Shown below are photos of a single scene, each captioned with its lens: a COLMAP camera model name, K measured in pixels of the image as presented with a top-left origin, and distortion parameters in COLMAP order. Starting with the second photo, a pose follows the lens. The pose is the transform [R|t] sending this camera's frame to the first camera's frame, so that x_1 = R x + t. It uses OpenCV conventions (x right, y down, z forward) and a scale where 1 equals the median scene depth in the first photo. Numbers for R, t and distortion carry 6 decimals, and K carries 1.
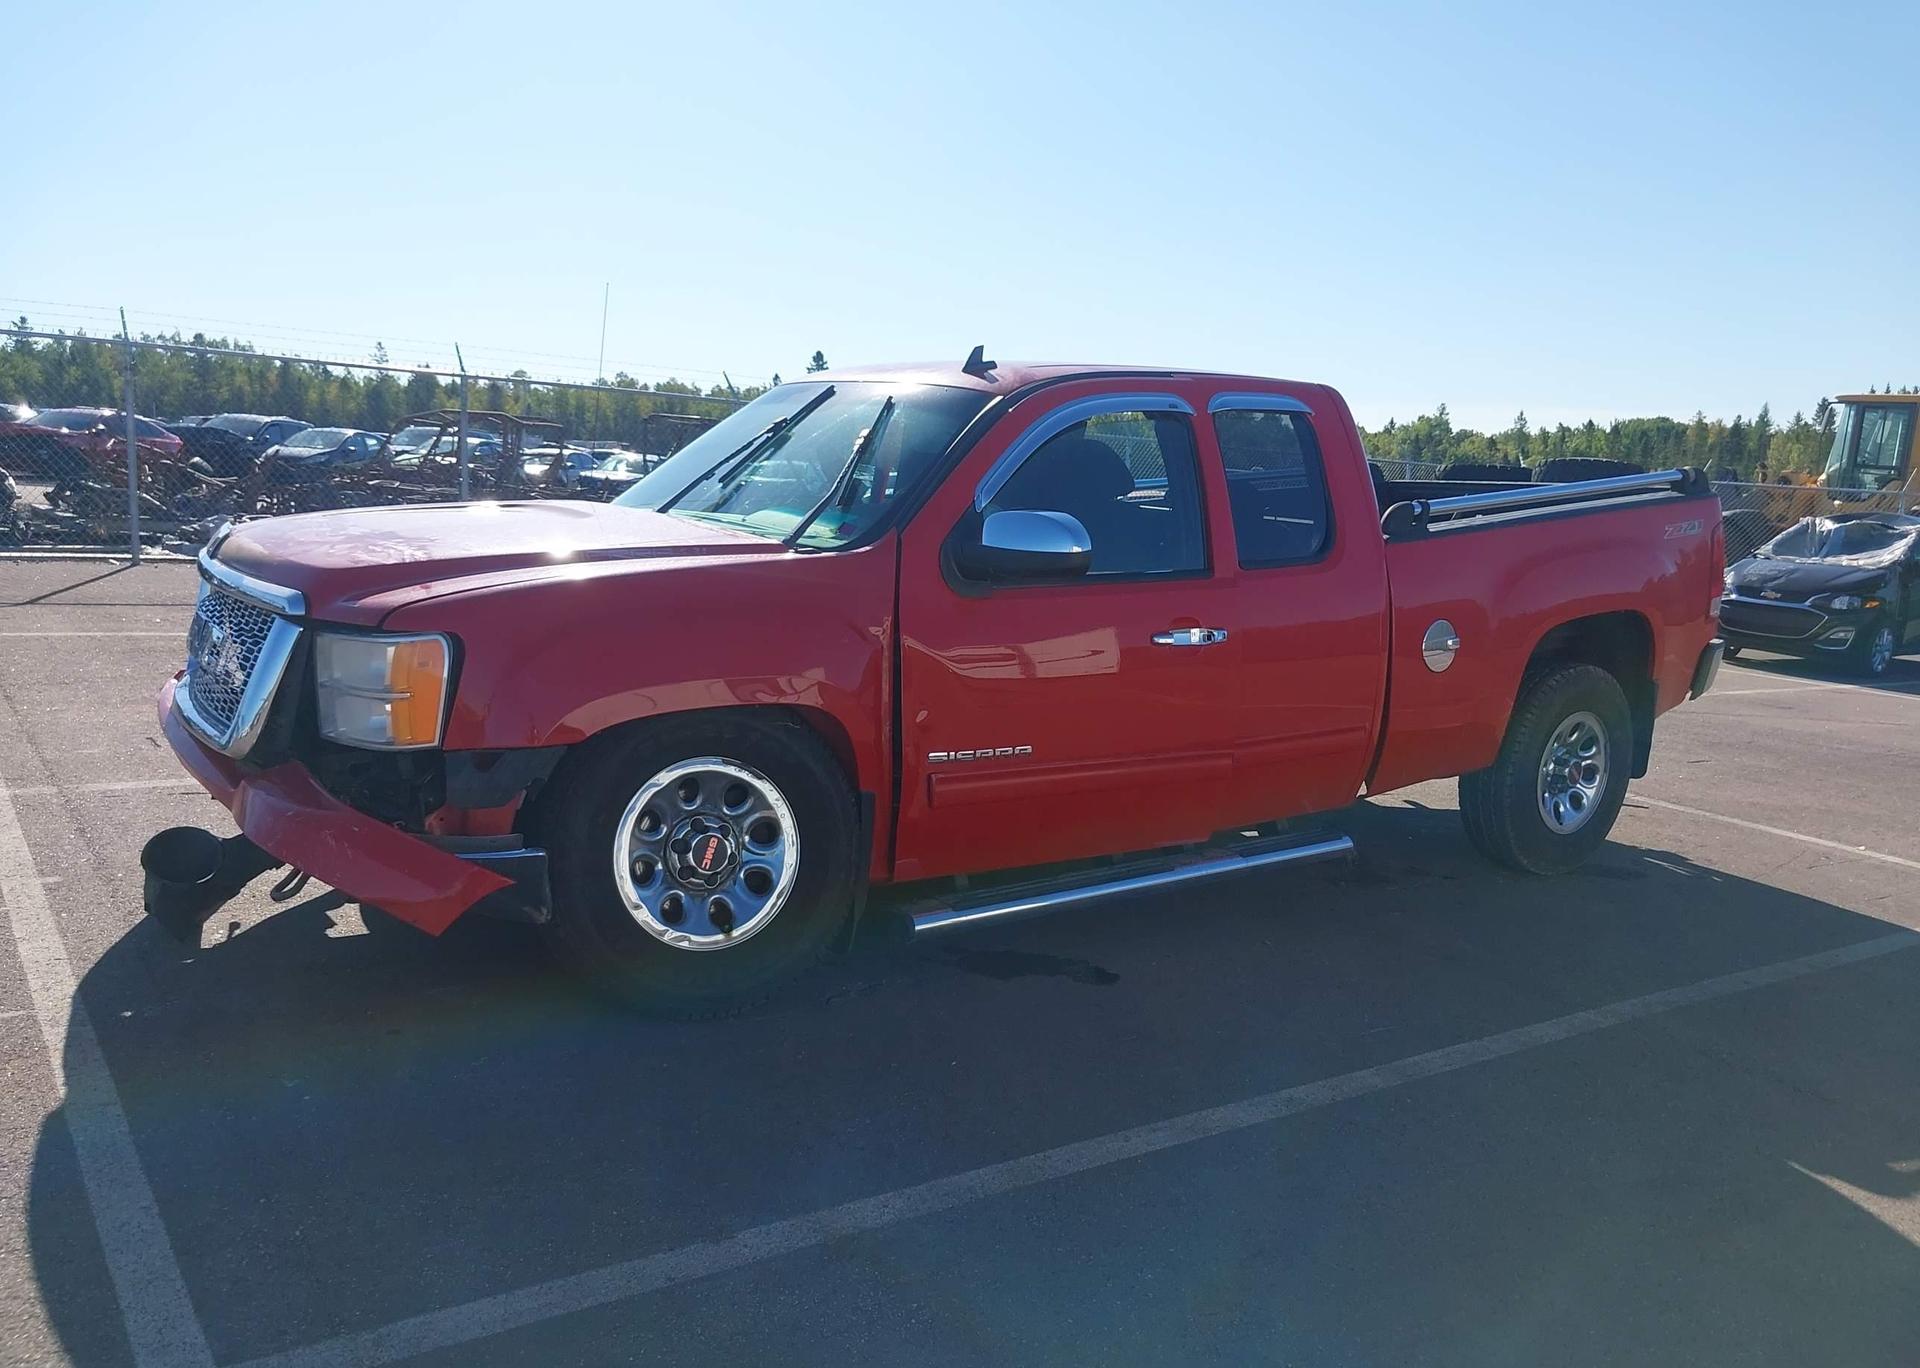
lens RADIAL K [[1526.4, 0, 907.0], [0, 1526.4, 687.8], [0, 0, 1]] dist [0.079390, -0.147739]
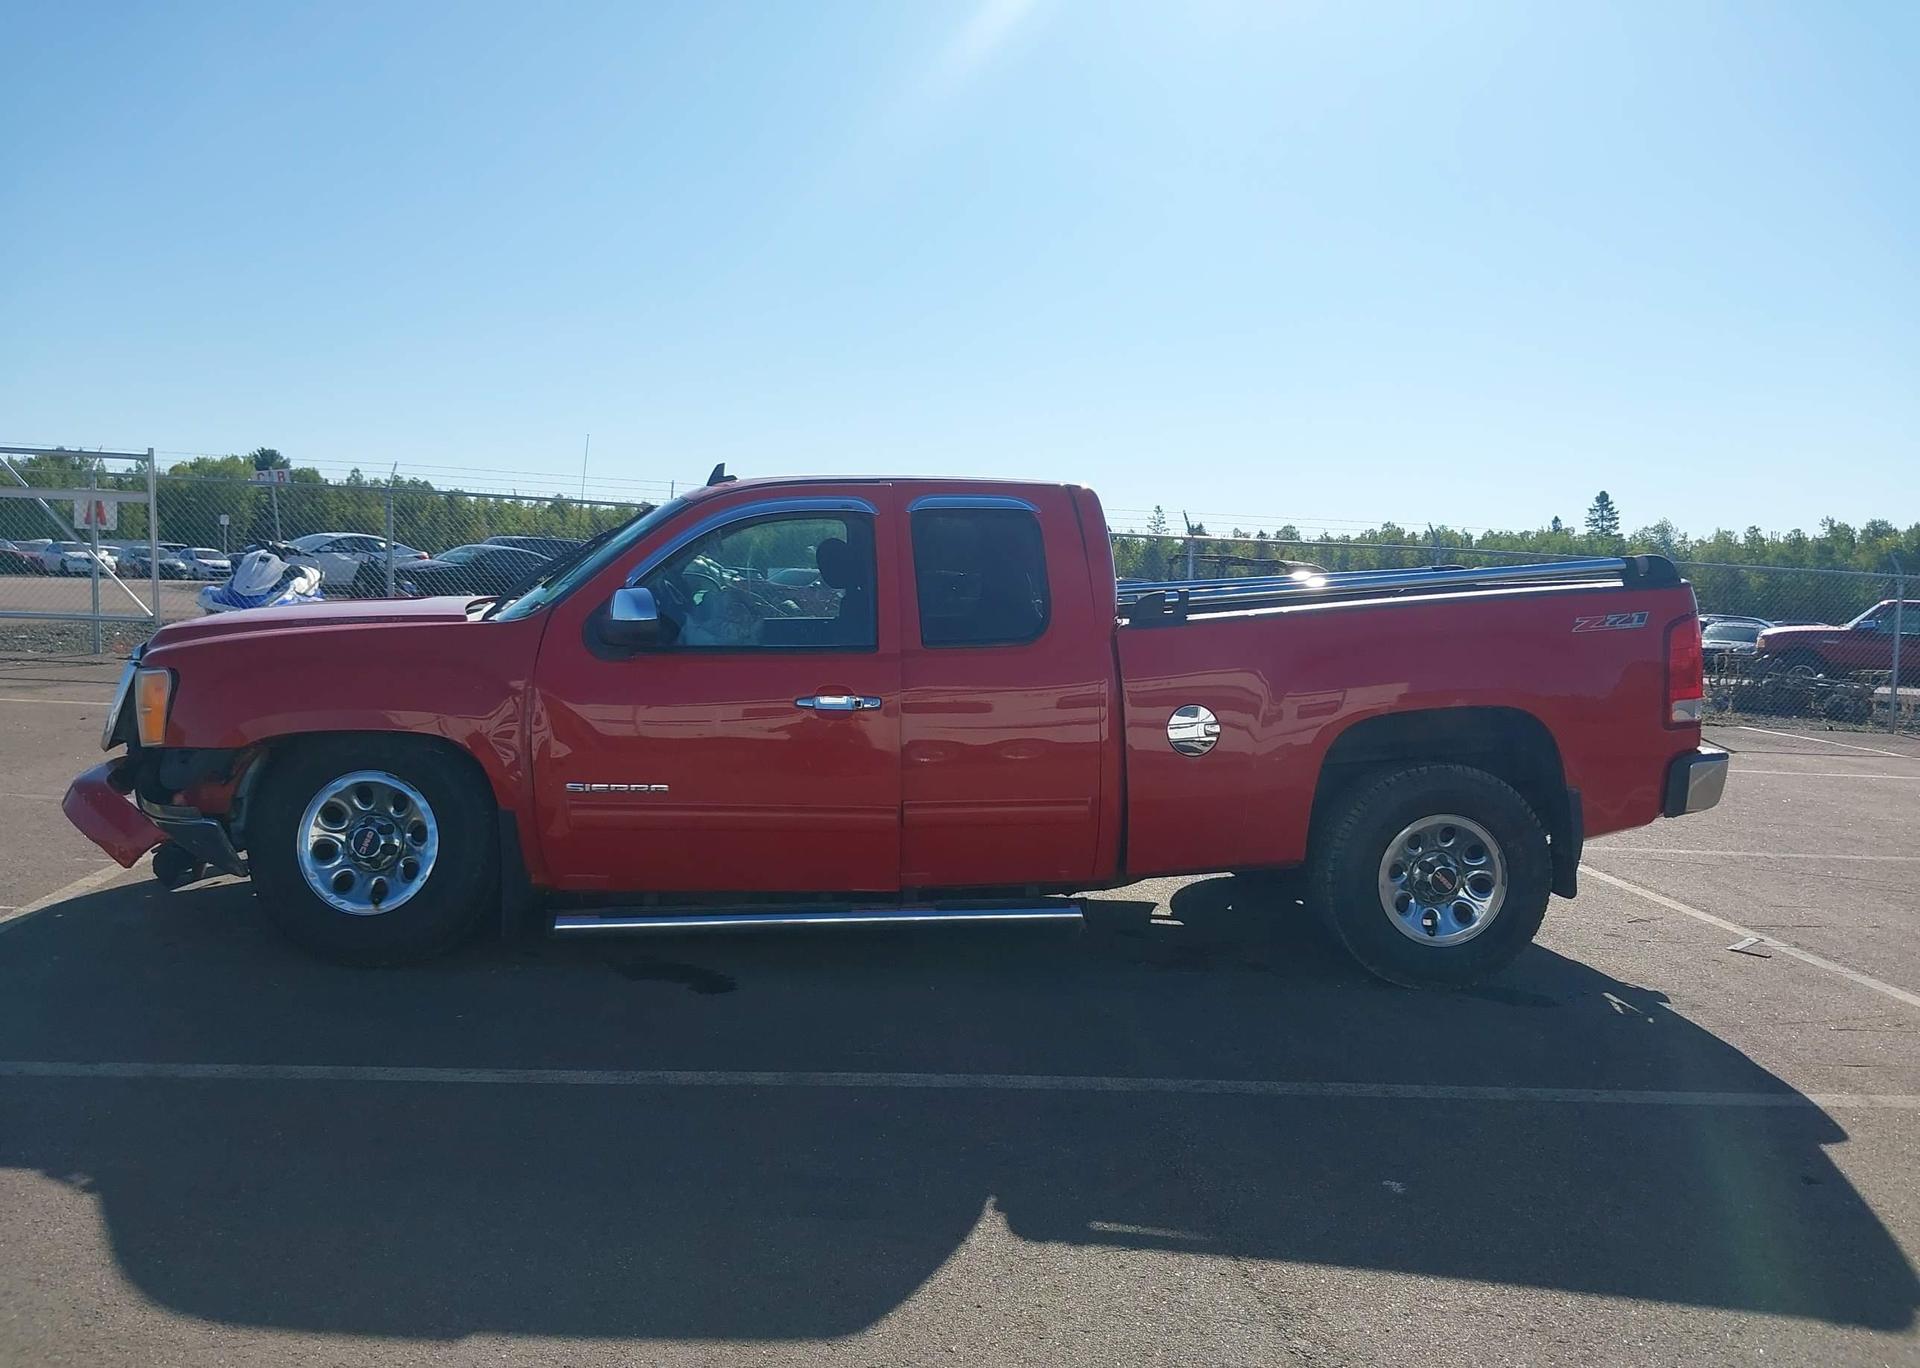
lens RADIAL K [[1514.6, 0, 924.9], [0, 1514.6, 686.2], [0, 0, 1]] dist [0.094270, -0.226567]
pose [[0.880053, 0.013885, -0.474672, 0.771459], [-0.060660, 0.994671, -0.083368, 0.044480], [0.470985, 0.102162, 0.876205, 0.034585]]
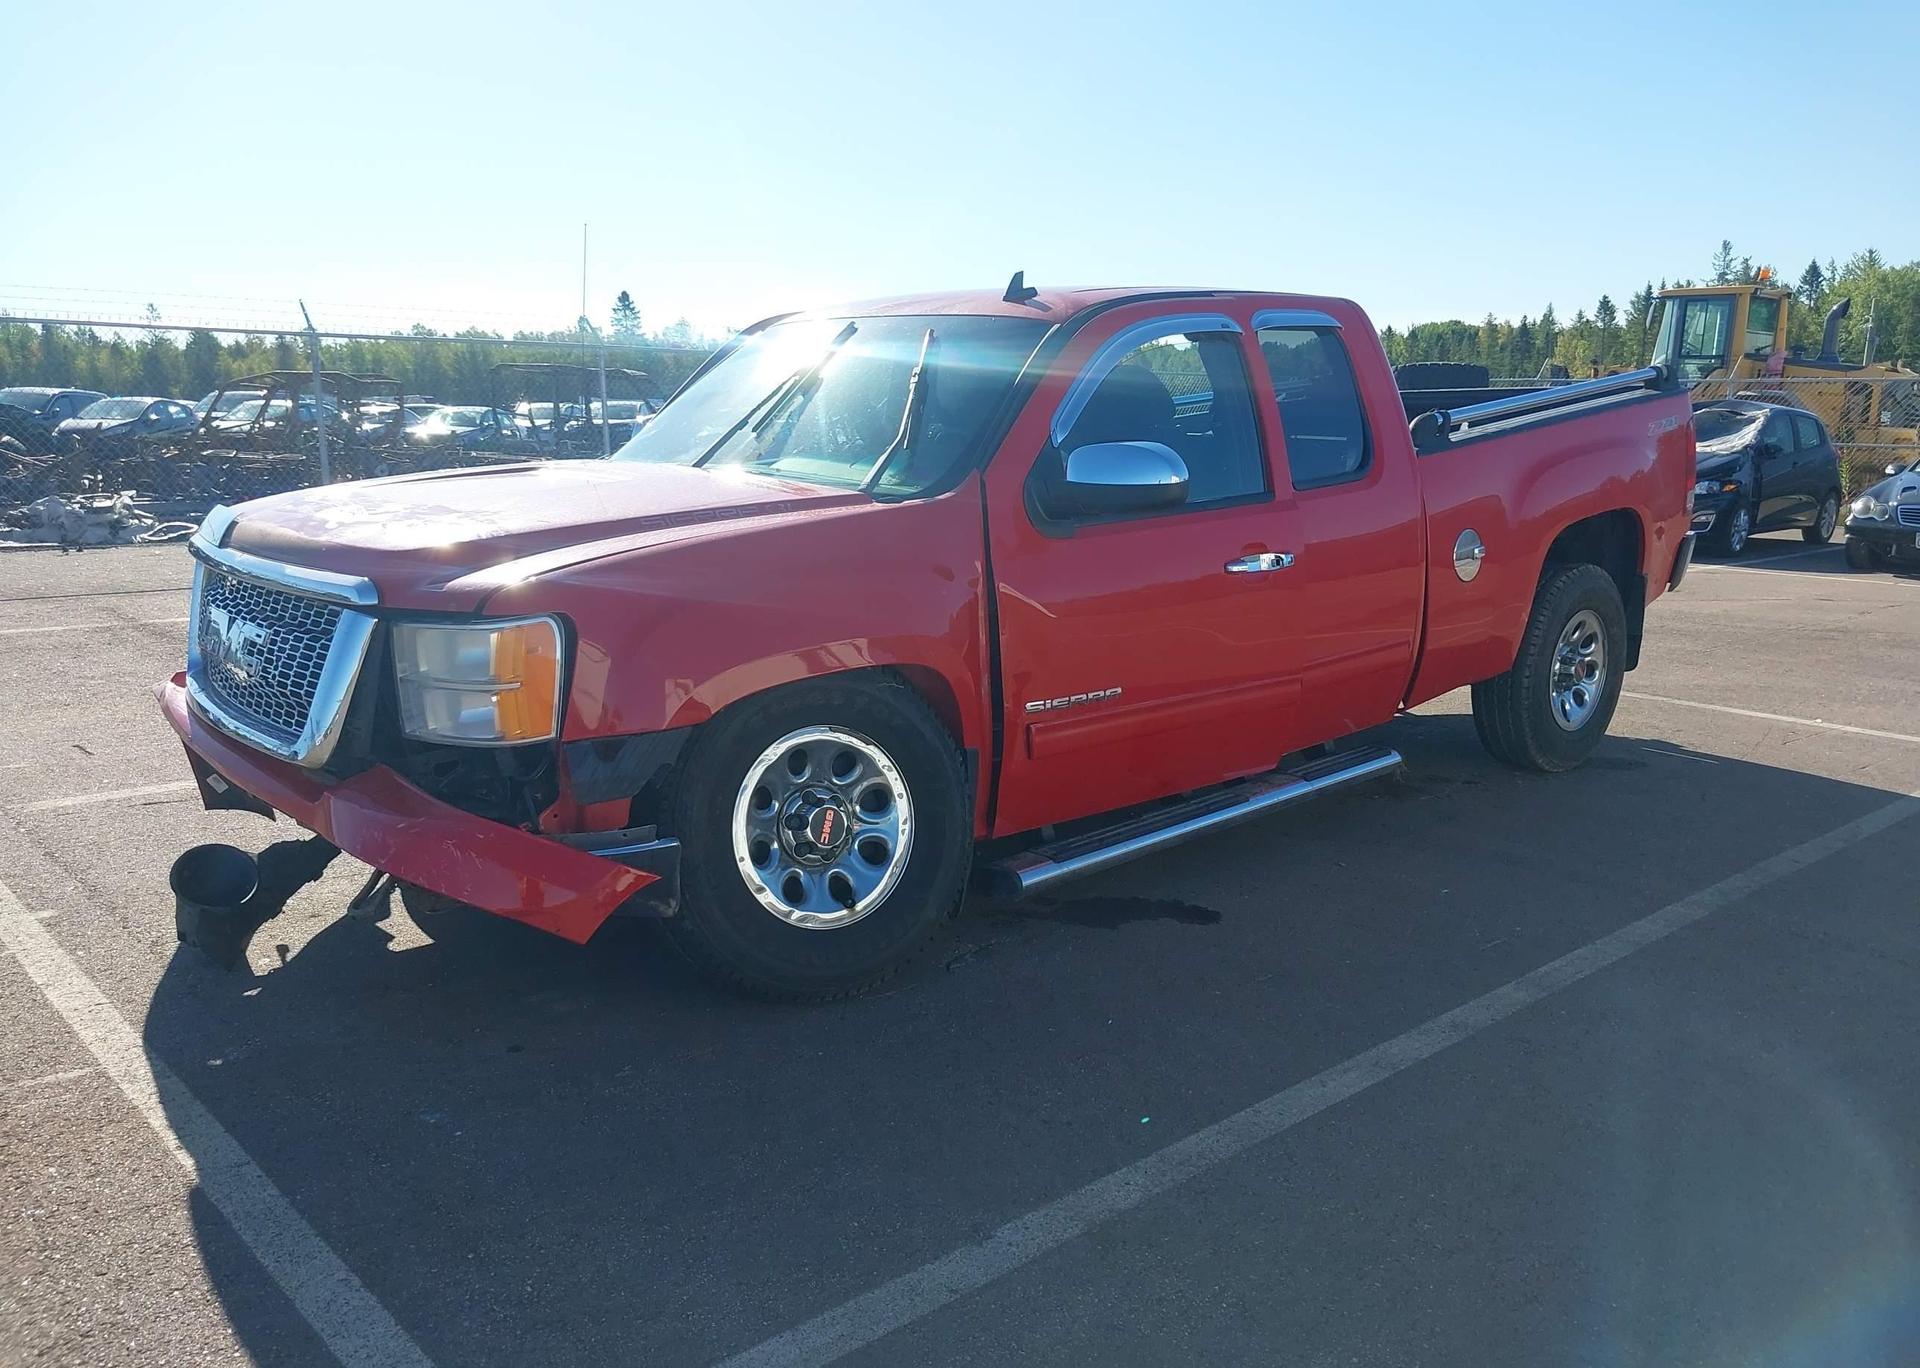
lens RADIAL K [[1514.6, 0, 924.9], [0, 1514.6, 686.2], [0, 0, 1]] dist [0.094270, -0.226567]
pose [[0.989786, -0.075320, 0.121043, -0.144995], [0.070147, 0.996455, 0.046449, -0.014349], [-0.124113, -0.037483, 0.991560, 0.055957]]
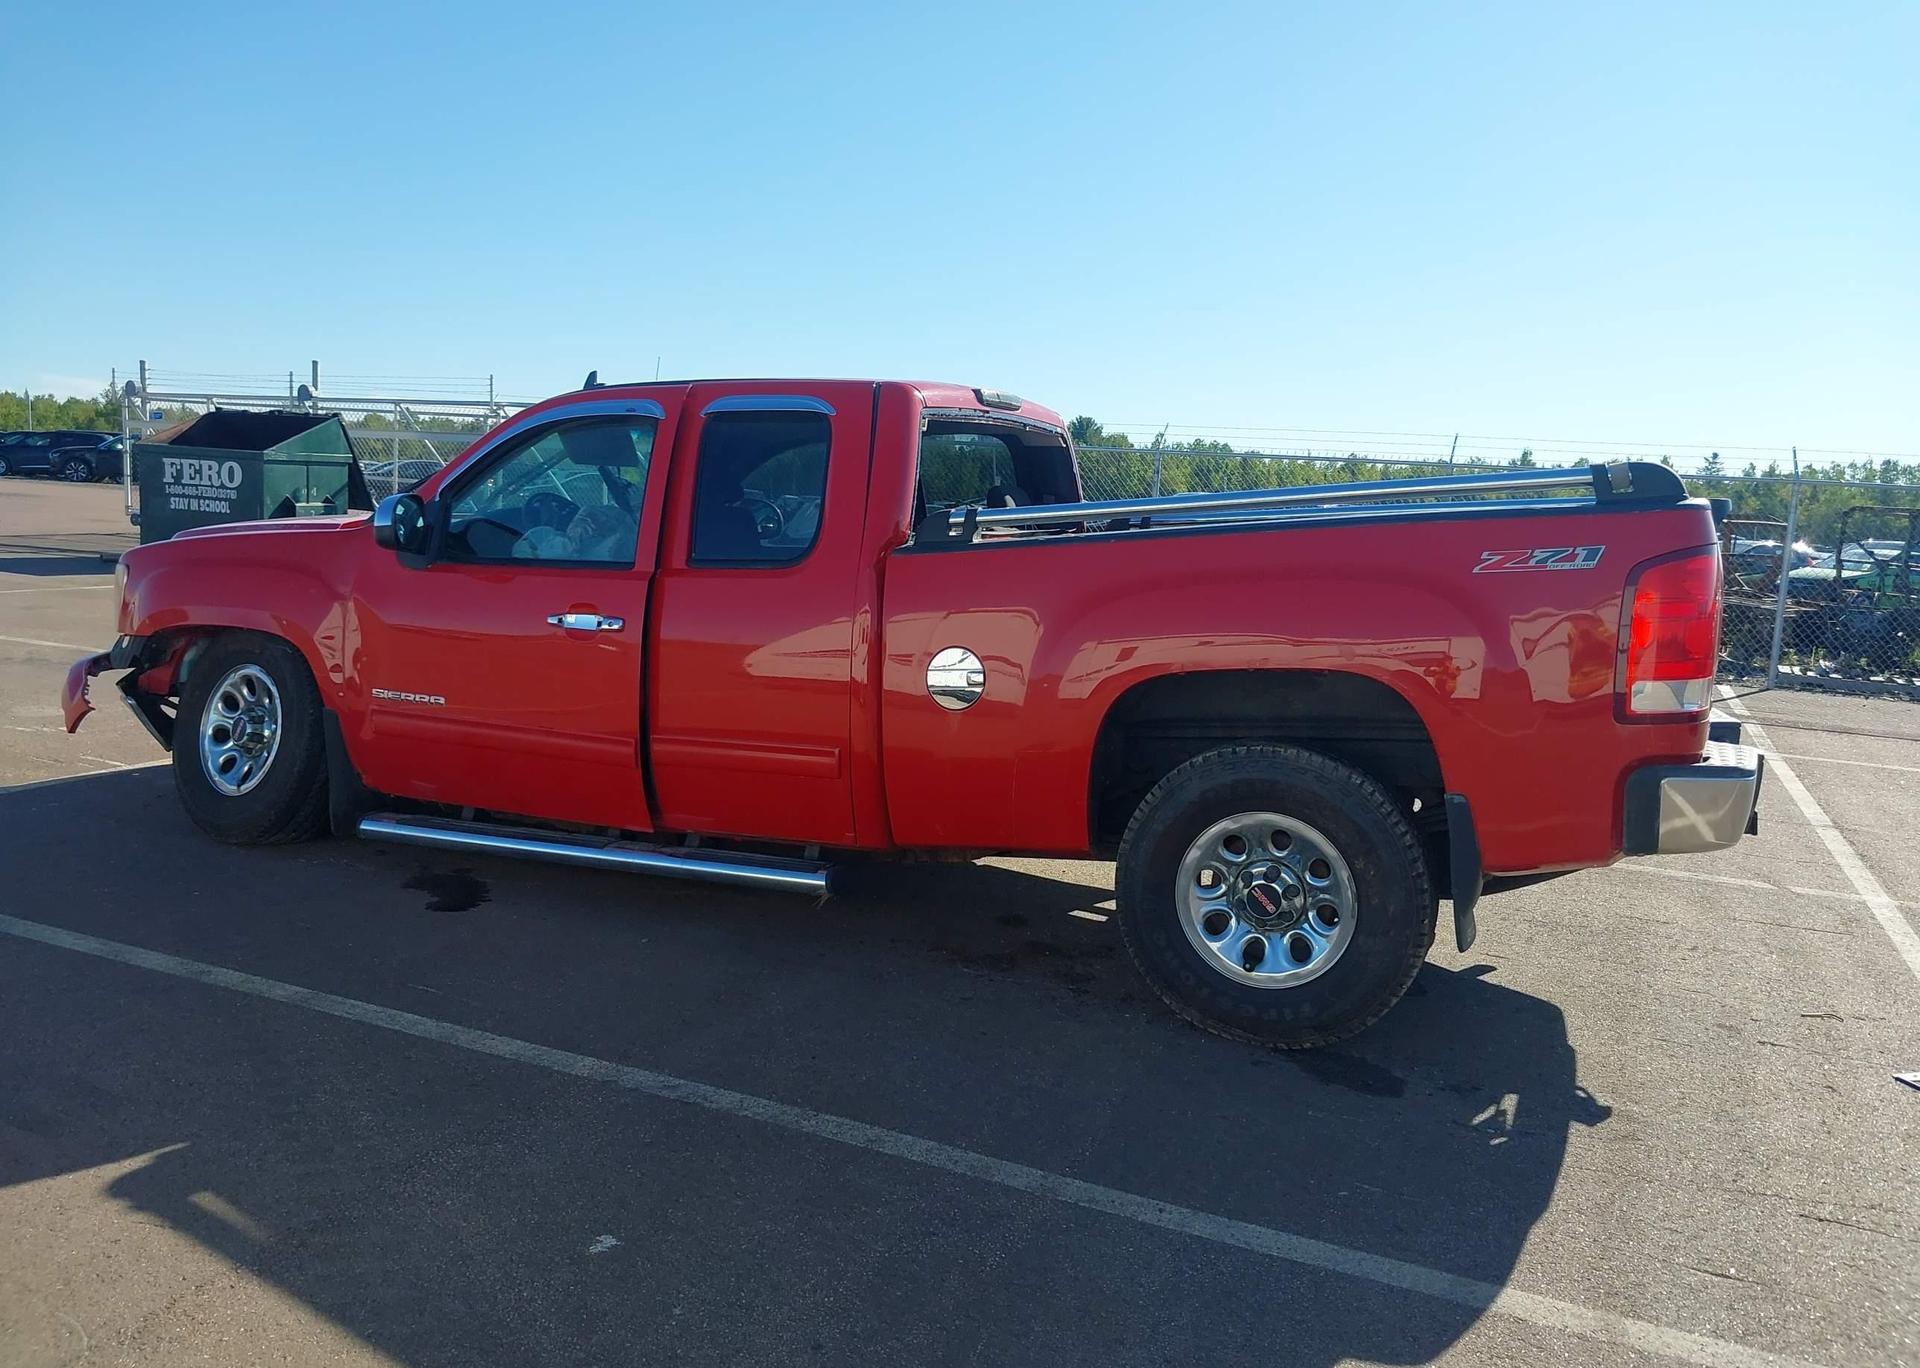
lens RADIAL K [[1514.6, 0, 924.9], [0, 1514.6, 686.2], [0, 0, 1]] dist [0.094270, -0.226567]
pose [[0.529225, 0.074939, -0.845166, 1.195498], [-0.146975, 0.989131, -0.004328, -0.018832], [0.835655, 0.126509, 0.534486, 0.626459]]
